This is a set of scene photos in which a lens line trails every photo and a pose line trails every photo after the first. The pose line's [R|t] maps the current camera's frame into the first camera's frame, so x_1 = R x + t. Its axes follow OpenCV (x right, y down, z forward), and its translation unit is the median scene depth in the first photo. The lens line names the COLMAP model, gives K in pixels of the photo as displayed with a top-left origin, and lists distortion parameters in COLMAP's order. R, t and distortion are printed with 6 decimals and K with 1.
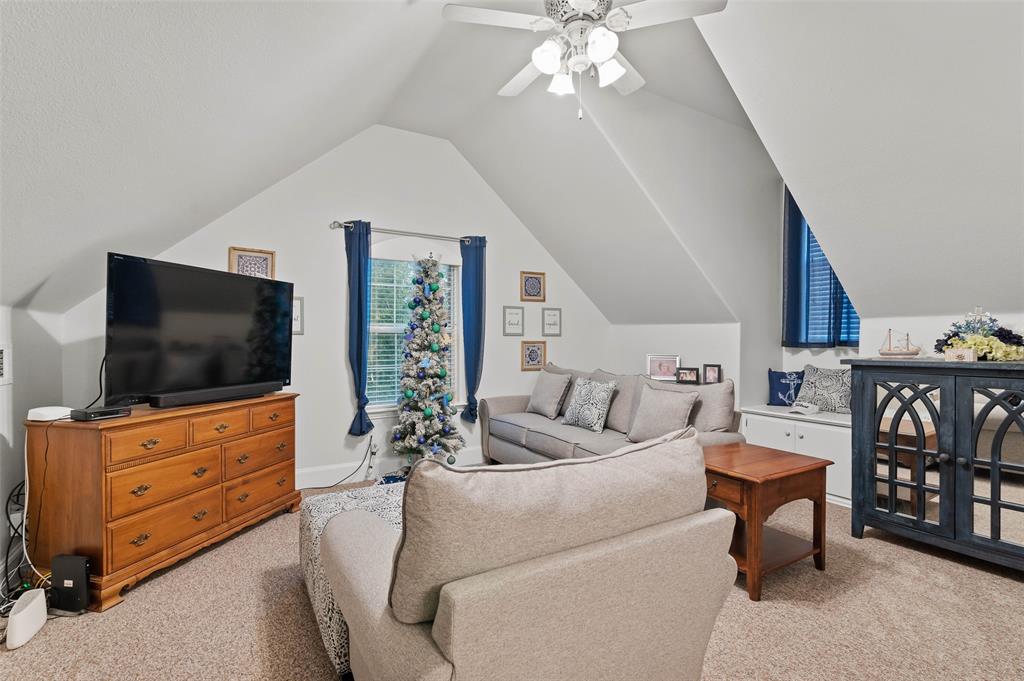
lens RADIAL K [[474.3, 0, 509.8], [0, 474.3, 346.1], [0, 0, 1]] dist [-0.008383, -0.000073]
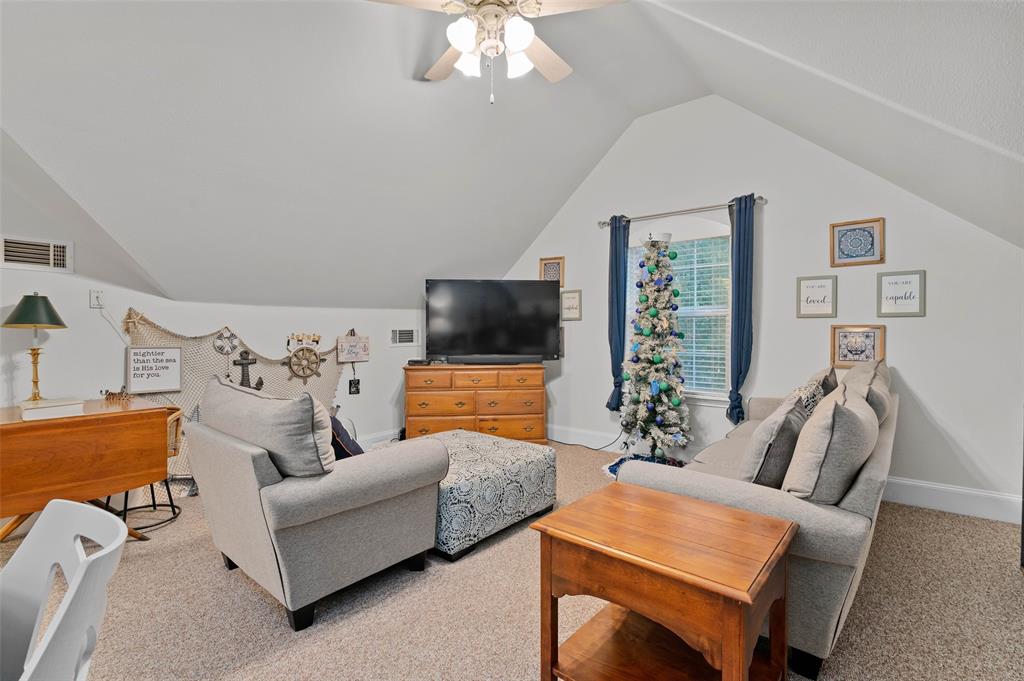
lens RADIAL K [[470.6, 0, 511.1], [0, 470.6, 334.6], [0, 0, 1]] dist [-0.001536, -0.000200]
pose [[0.330874, 0.018863, -0.943486, 0.614203], [-0.007670, 0.999821, 0.017299, -0.005984], [0.943644, 0.001513, 0.330960, 0.393331]]
